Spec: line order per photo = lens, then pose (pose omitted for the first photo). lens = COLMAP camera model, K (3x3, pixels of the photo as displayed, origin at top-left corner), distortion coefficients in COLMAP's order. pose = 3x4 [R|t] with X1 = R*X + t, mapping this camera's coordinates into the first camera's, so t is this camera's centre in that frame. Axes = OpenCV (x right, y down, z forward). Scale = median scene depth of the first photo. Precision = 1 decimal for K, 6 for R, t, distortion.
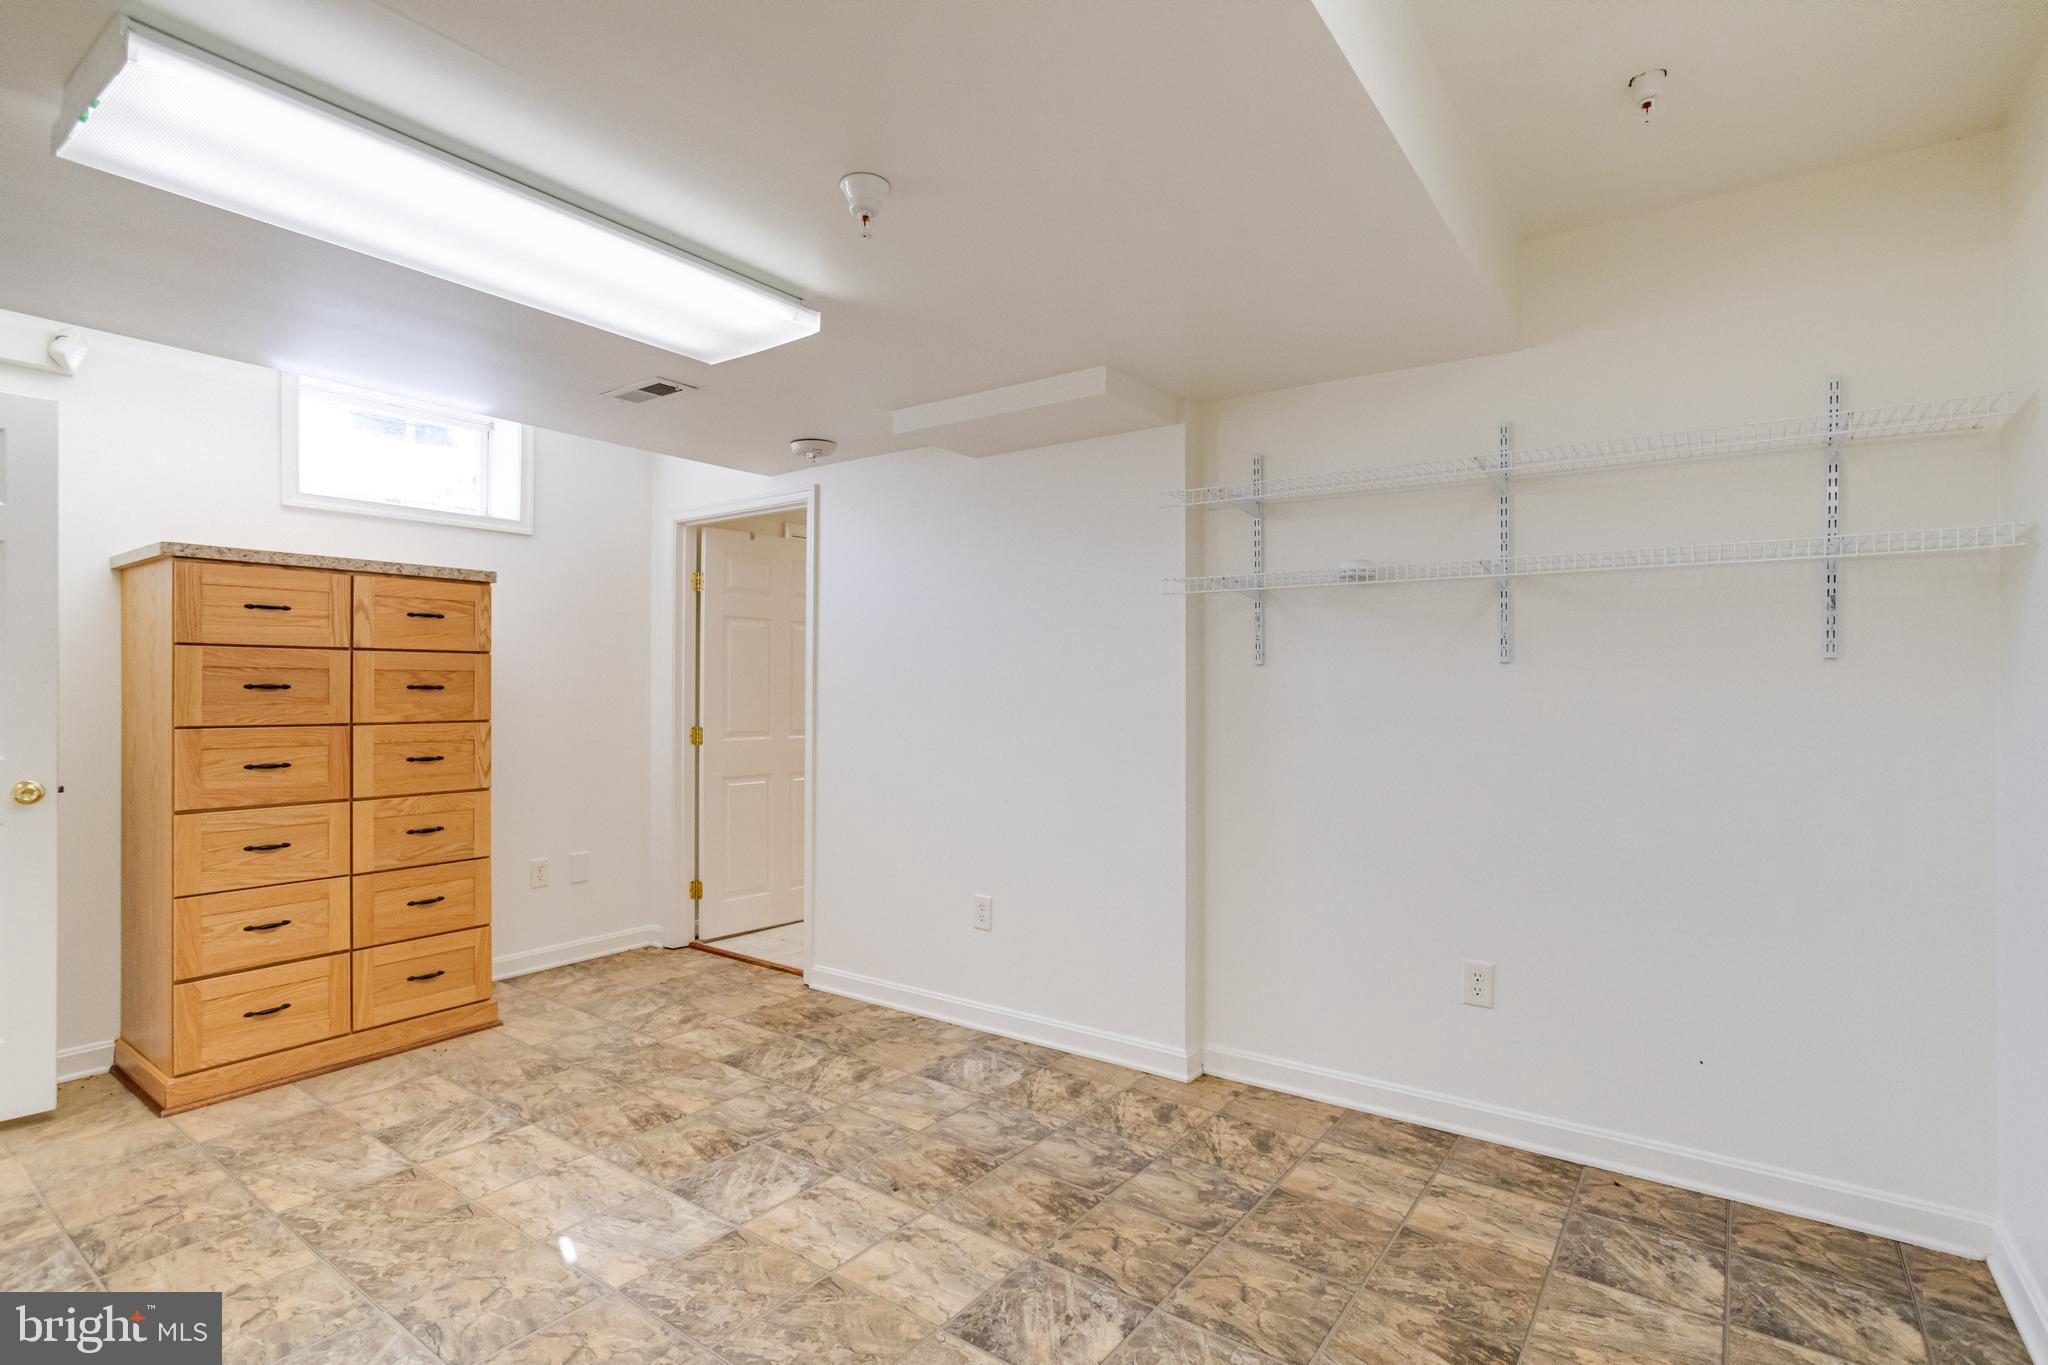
lens RADIAL K [[992.2, 0, 1021.1], [0, 992.2, 679.9], [0, 0, 1]] dist [-0.039399, 0.017582]
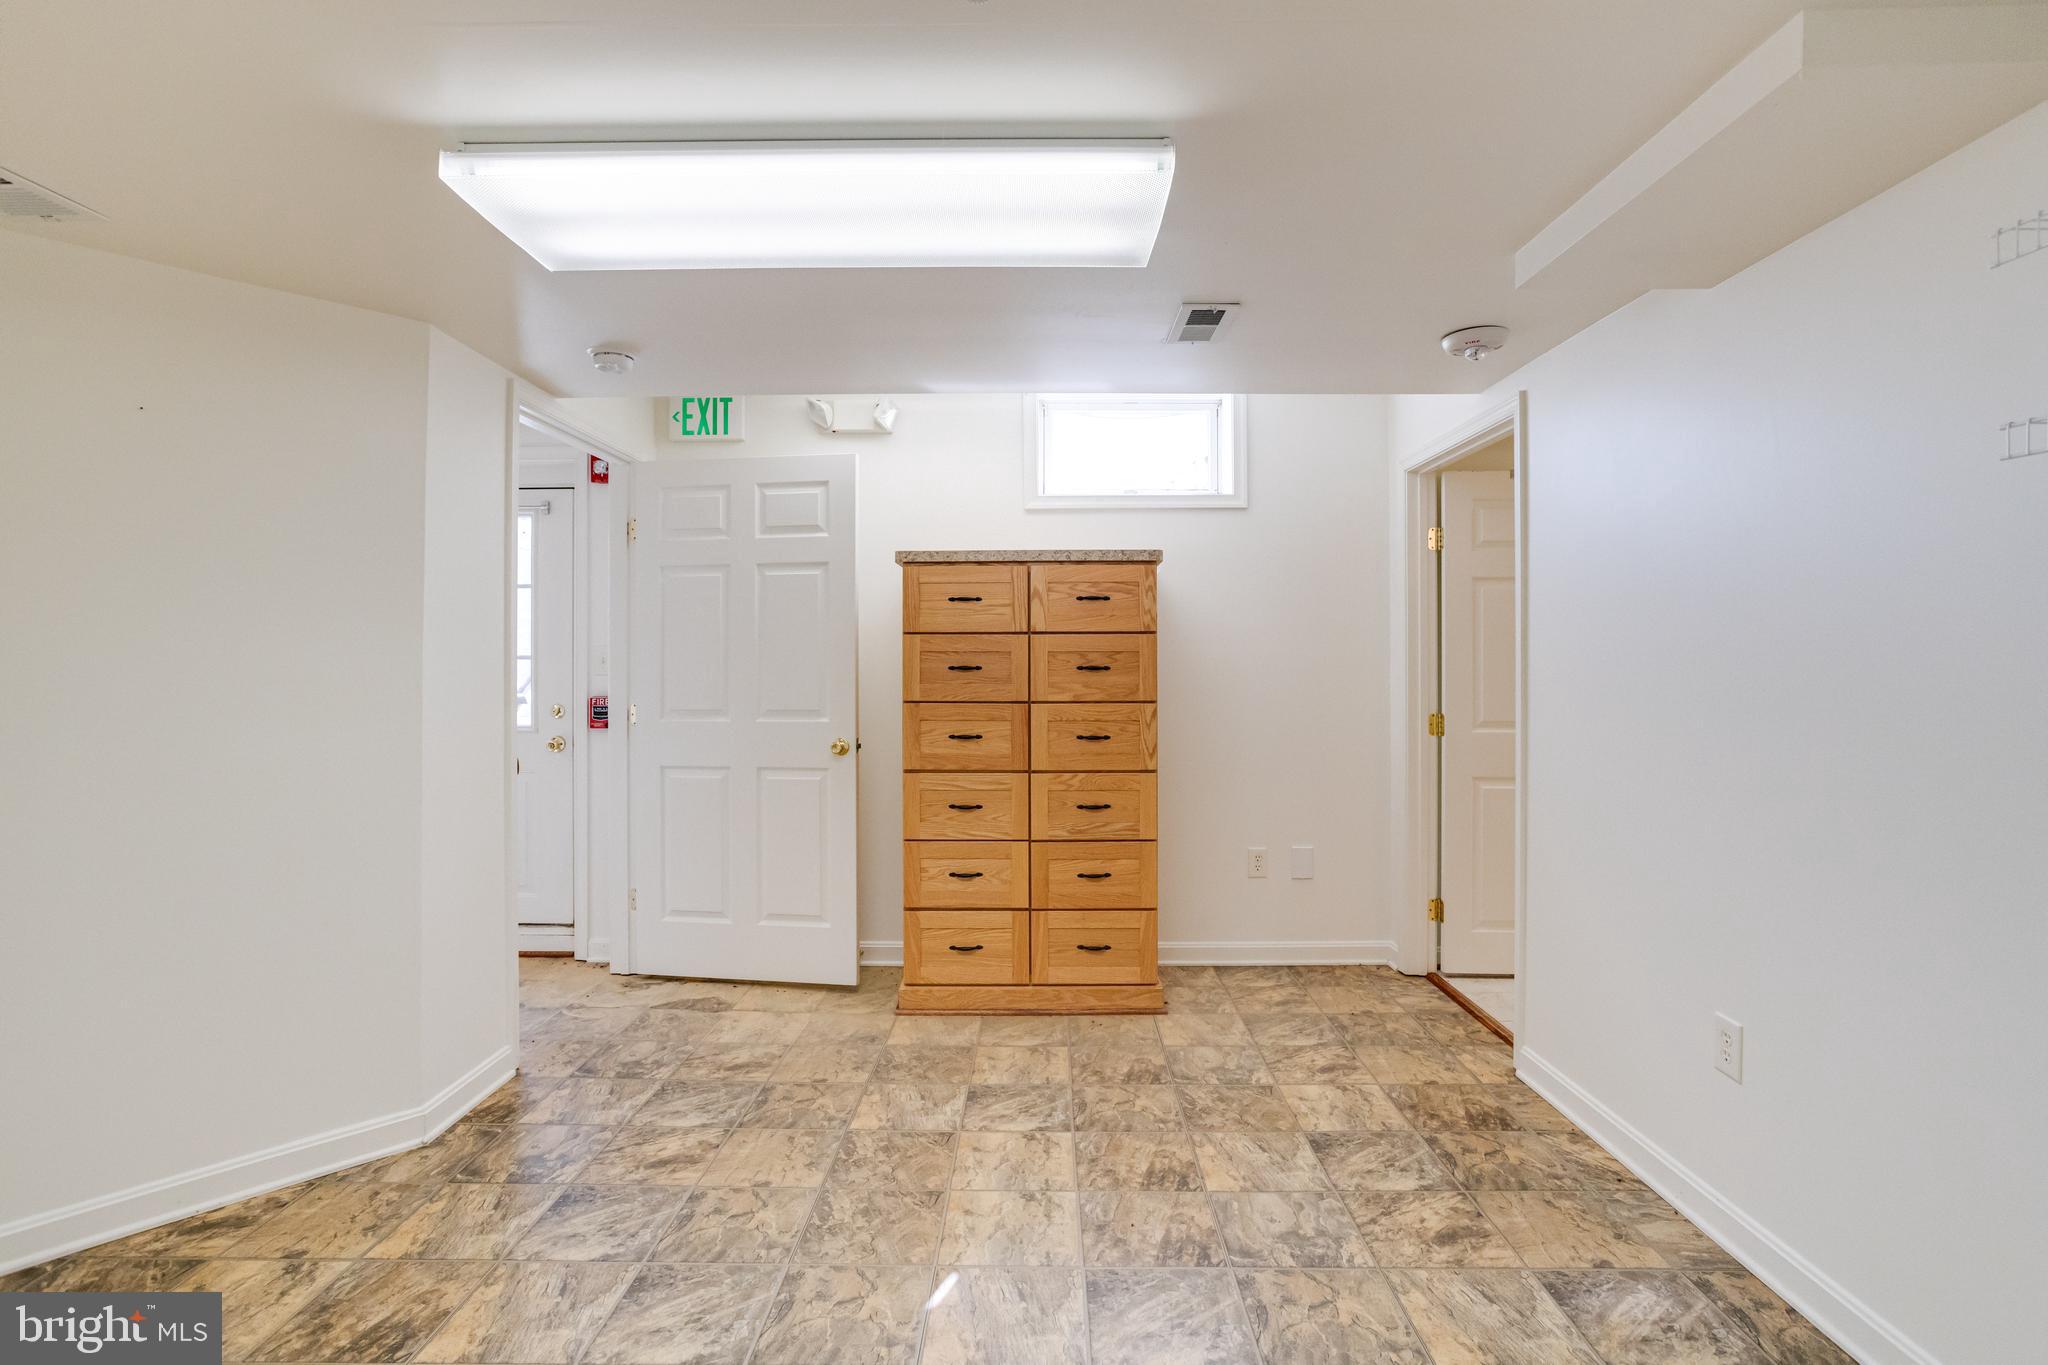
lens RADIAL K [[992.2, 0, 1026.3], [0, 992.2, 653.7], [0, 0, 1]] dist [-0.039399, 0.017582]
pose [[0.577153, -0.011624, -0.816553, 0.236187], [0.010794, 0.999920, -0.006604, -0.001529], [0.816565, -0.005002, 0.577232, 0.386875]]
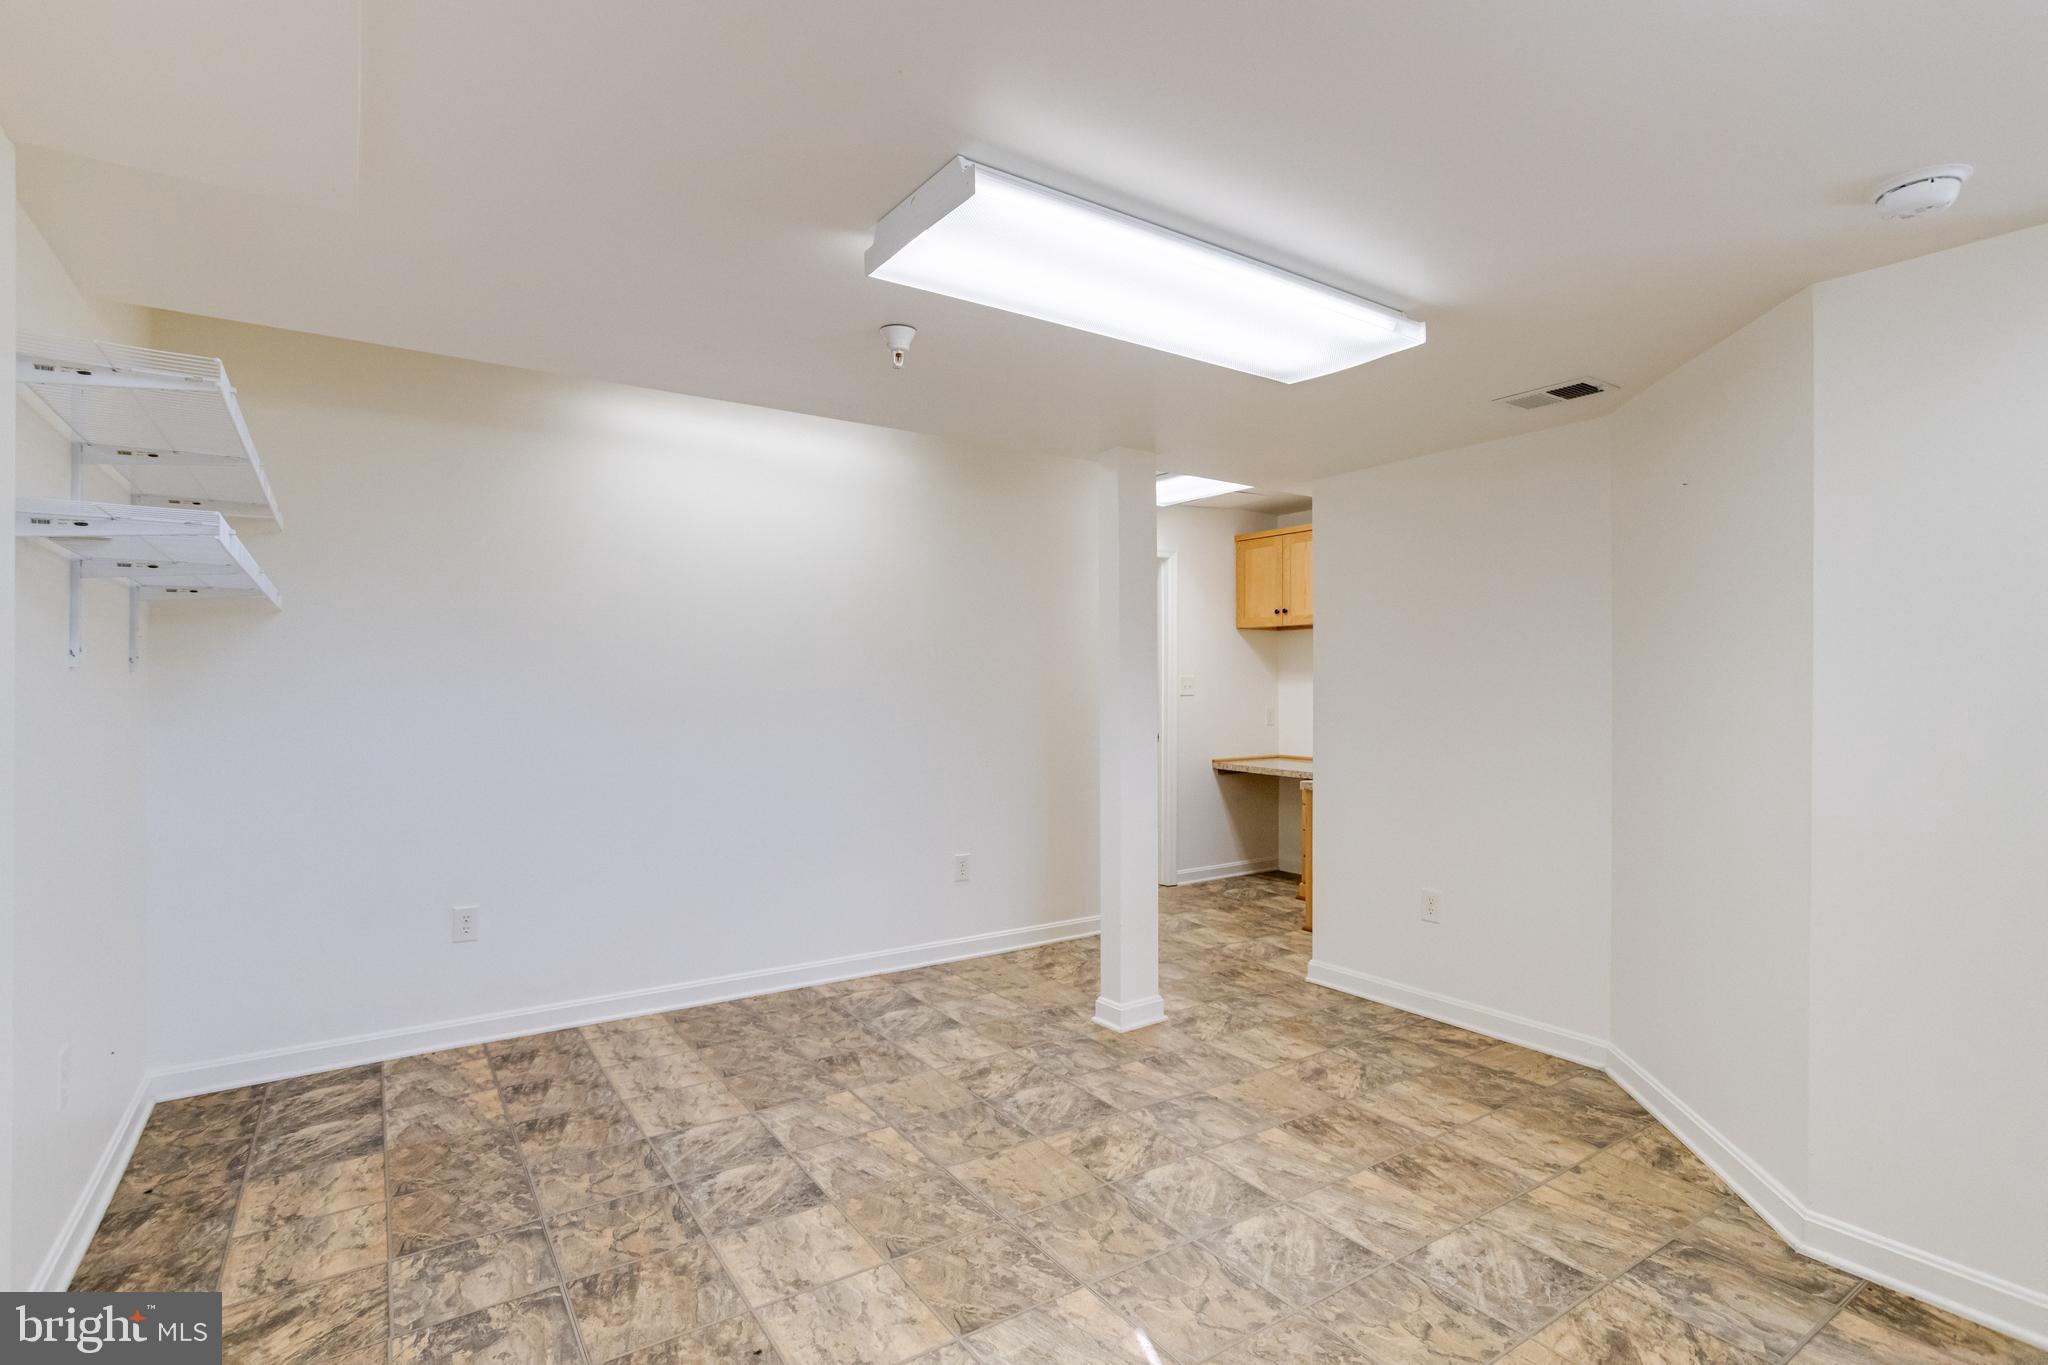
lens RADIAL K [[992.2, 0, 1023.8], [0, 992.2, 679.6], [0, 0, 1]] dist [-0.039399, 0.017582]
pose [[-0.940926, 0.001272, 0.338610, -0.471588], [-0.002567, 0.999937, -0.010889, -0.002527], [-0.338603, -0.011115, -0.940864, 1.336077]]
